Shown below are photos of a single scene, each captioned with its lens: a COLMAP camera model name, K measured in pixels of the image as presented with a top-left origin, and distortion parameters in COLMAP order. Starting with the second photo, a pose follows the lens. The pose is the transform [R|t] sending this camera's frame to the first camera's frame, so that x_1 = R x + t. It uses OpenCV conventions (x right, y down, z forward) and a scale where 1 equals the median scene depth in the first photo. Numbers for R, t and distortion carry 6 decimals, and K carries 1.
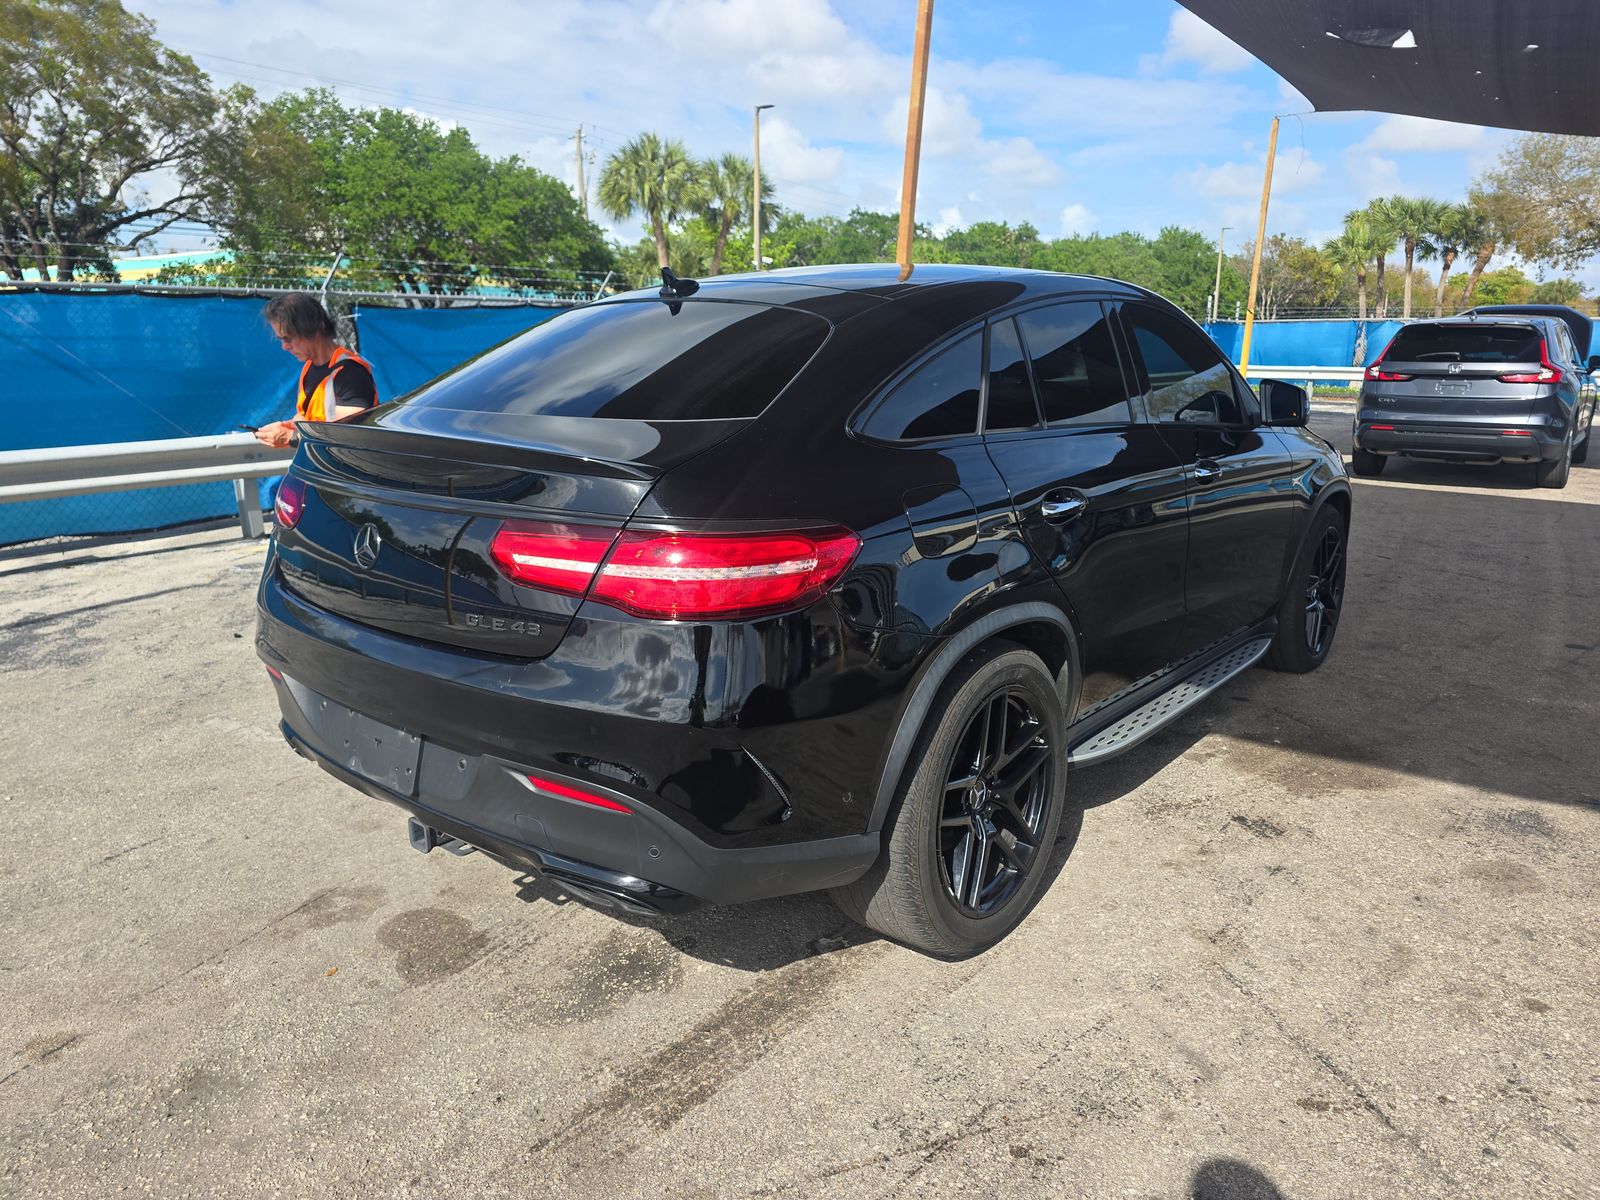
lens RADIAL K [[1088.7, 0, 797.0], [0, 1088.7, 607.7], [0, 0, 1]] dist [0.024553, -0.013858]
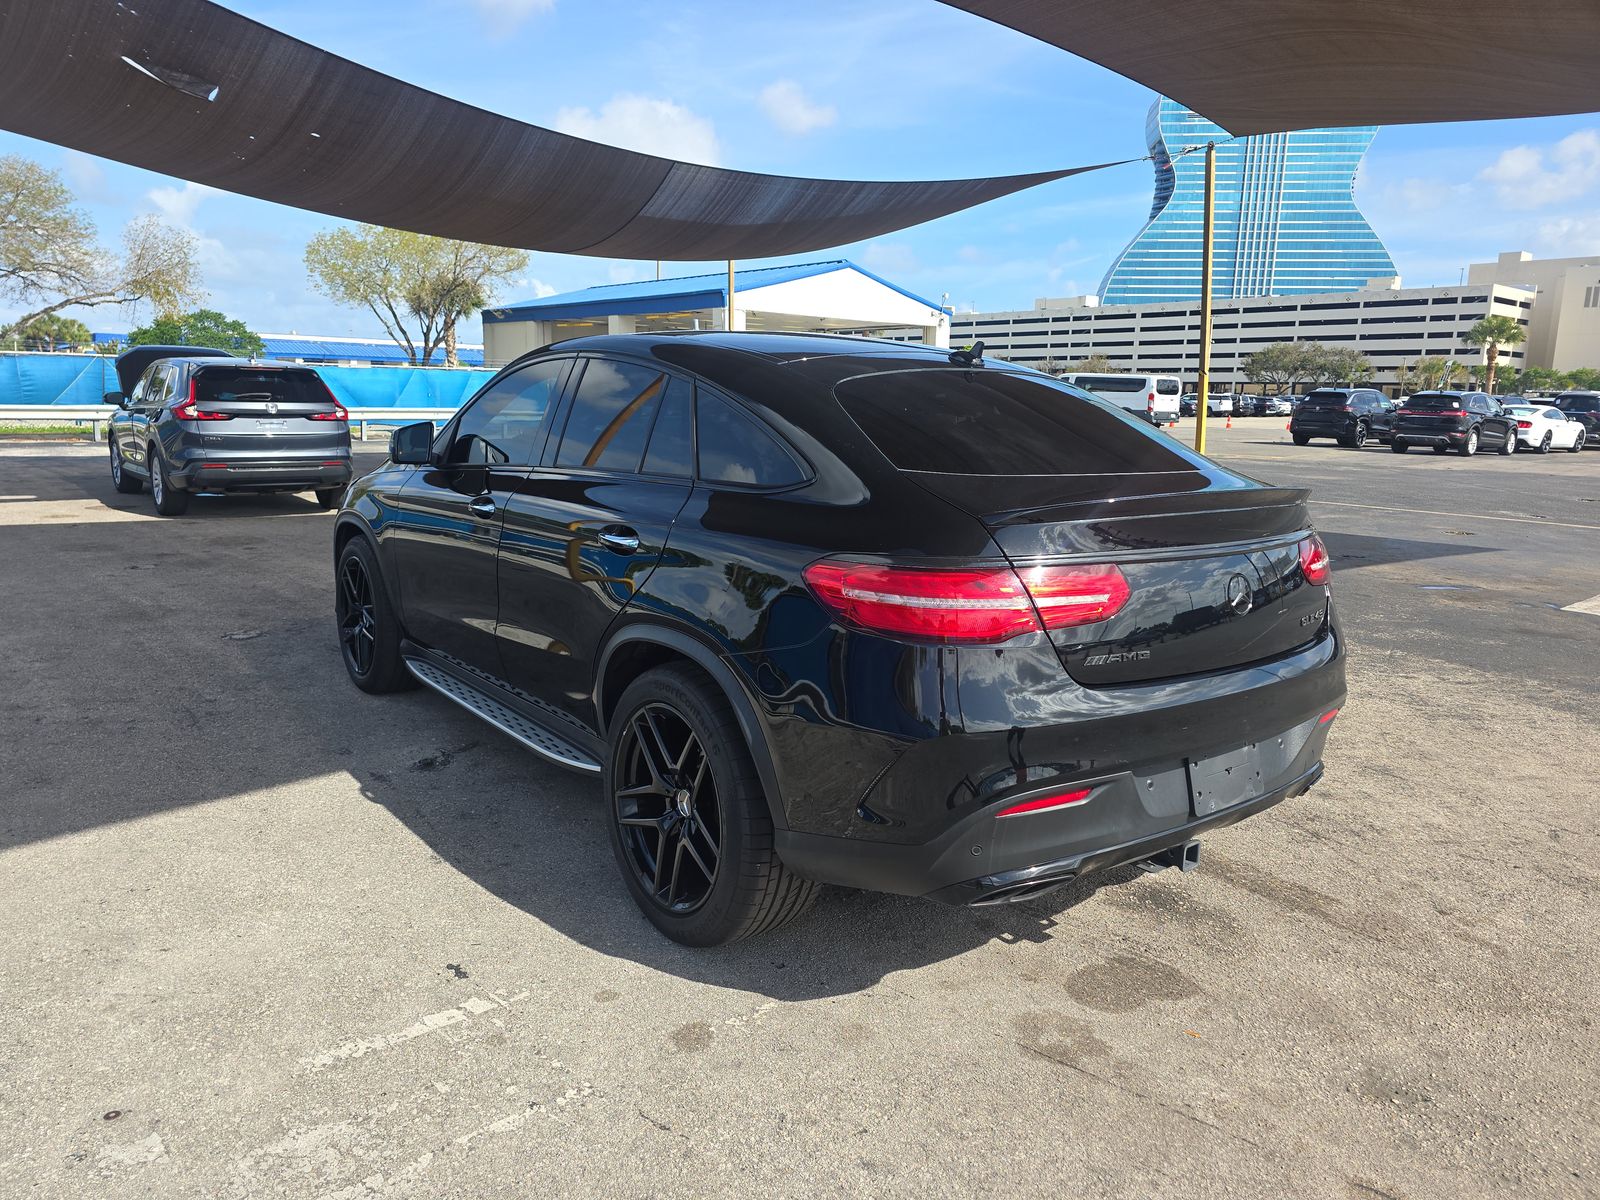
lens RADIAL K [[1088.7, 0, 795.5], [0, 1088.7, 591.9], [0, 0, 1]] dist [0.024553, -0.013858]
pose [[0.218070, -0.178190, 0.959528, -1.301336], [0.215389, 0.967734, 0.130763, -0.253848], [-0.951868, 0.178156, 0.249414, 0.948558]]
